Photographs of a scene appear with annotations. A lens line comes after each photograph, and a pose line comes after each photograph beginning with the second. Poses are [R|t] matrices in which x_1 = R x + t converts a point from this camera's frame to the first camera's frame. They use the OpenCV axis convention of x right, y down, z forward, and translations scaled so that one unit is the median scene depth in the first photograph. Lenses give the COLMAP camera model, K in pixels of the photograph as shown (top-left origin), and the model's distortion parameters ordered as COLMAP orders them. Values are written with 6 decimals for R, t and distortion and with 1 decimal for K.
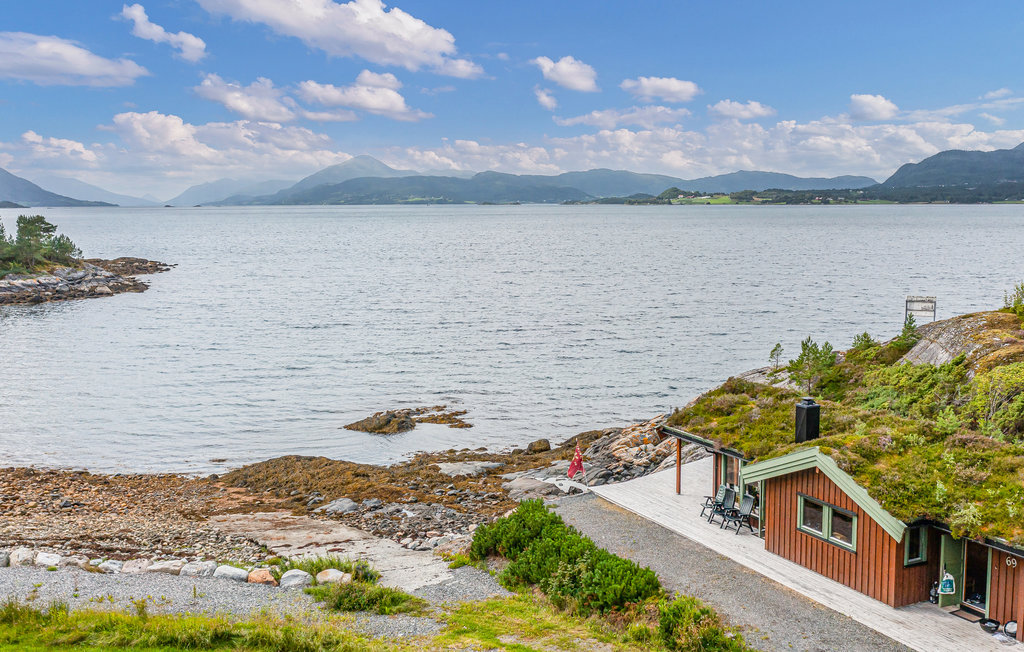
lens RADIAL K [[1023.8, 0, 512.0], [0, 1023.8, 326.0], [0, 0, 1]] dist [0.010425, 0.001565]
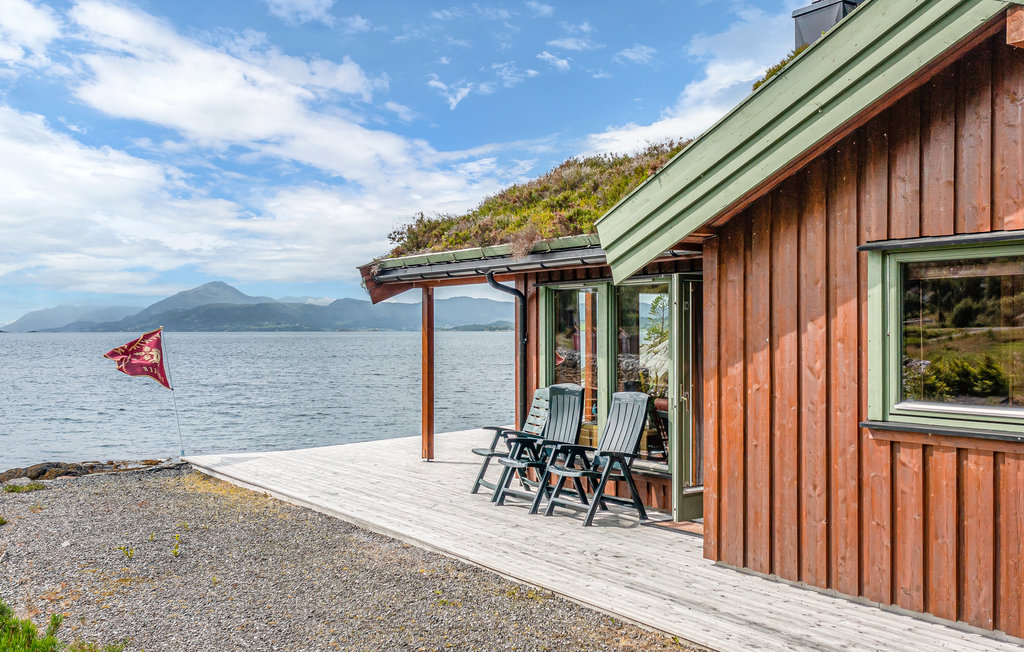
lens RADIAL K [[1023.8, 0, 512.0], [0, 1023.8, 326.0], [0, 0, 1]] dist [0.010425, 0.001565]
pose [[0.991287, 0.010003, 0.131340, 0.175721], [0.007552, 0.991156, -0.132484, 0.200273], [-0.131504, 0.132321, 0.982445, 0.785813]]
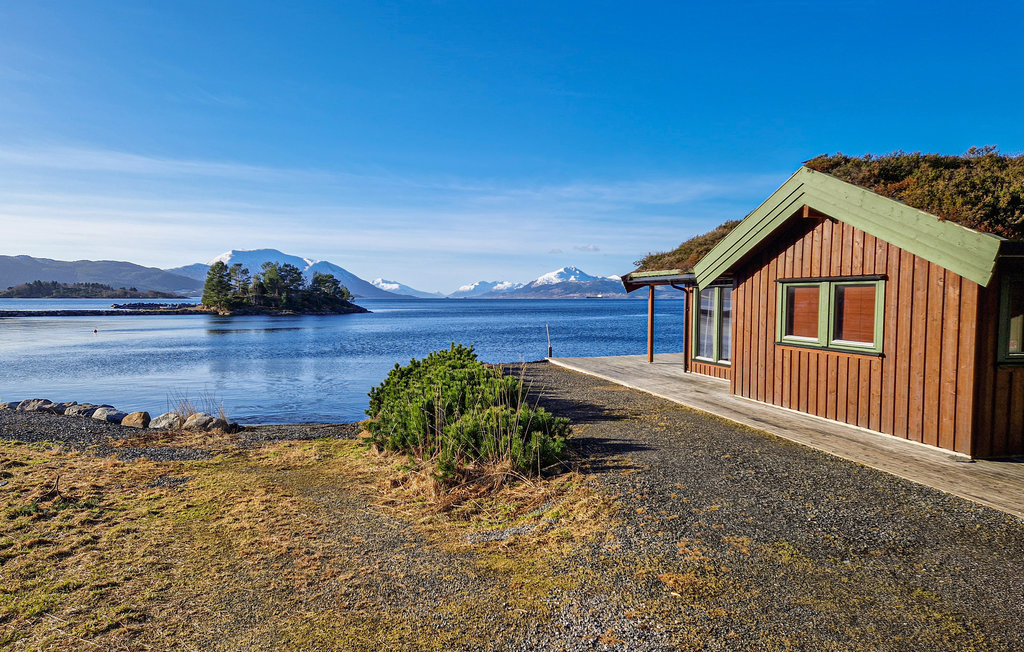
lens RADIAL K [[648.1, 0, 512.0], [0, 648.1, 326.0], [0, 0, 1]] dist [0.000205, 0.000131]
pose [[0.972736, 0.024793, -0.230584, 0.211691], [-0.044360, 0.995802, -0.080063, 0.219224], [0.227631, 0.088108, 0.969753, 0.592303]]
